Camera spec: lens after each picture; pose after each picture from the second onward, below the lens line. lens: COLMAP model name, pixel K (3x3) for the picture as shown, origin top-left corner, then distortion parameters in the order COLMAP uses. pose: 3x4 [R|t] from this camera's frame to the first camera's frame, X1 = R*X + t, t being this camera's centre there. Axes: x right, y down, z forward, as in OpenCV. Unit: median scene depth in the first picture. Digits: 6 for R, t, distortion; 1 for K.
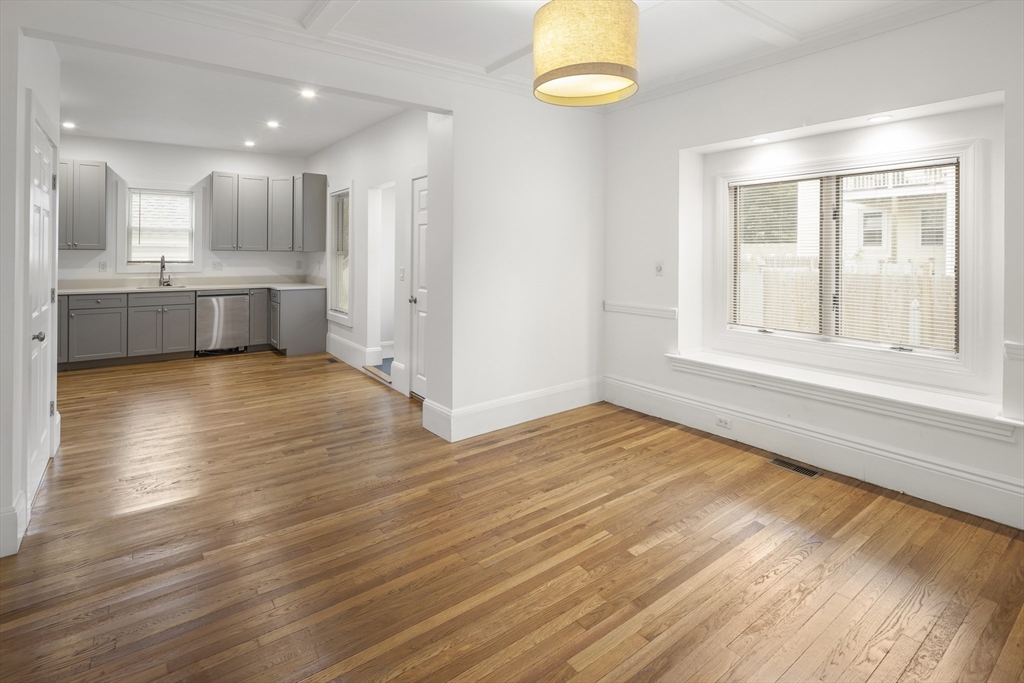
lens RADIAL K [[498.4, 0, 505.0], [0, 498.4, 248.4], [0, 0, 1]] dist [-0.001652, -0.001185]
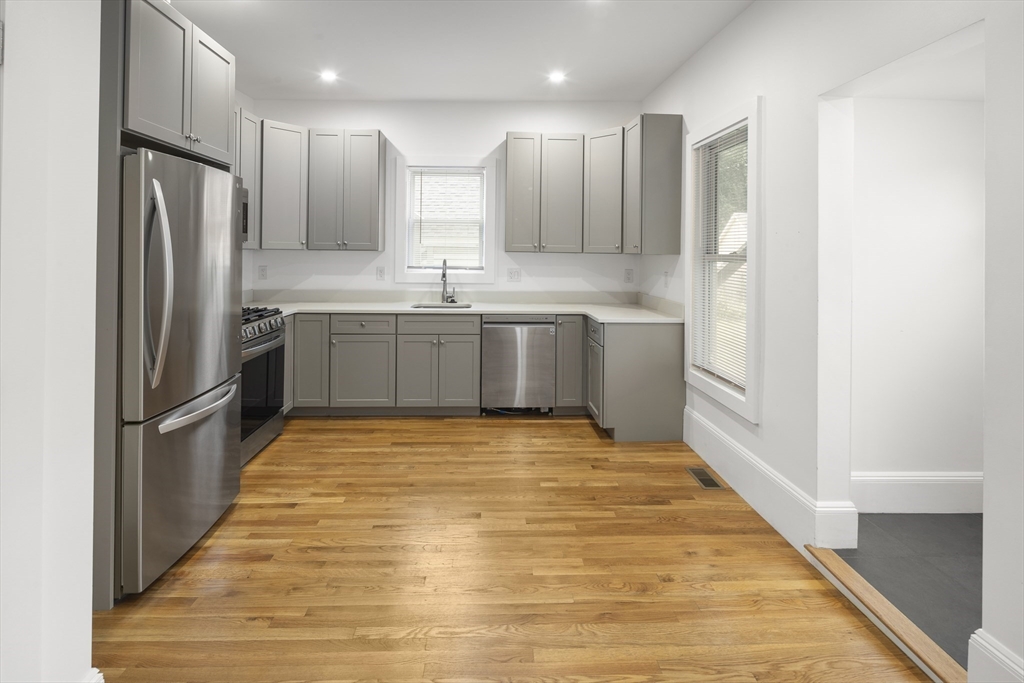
lens RADIAL K [[498.4, 0, 505.0], [0, 498.4, 248.4], [0, 0, 1]] dist [-0.001652, -0.001185]
pose [[0.831423, 0.000097, -0.555640, -0.226805], [-0.001722, 0.999996, -0.002403, 0.001185], [0.555637, 0.002955, 0.831420, 0.459636]]
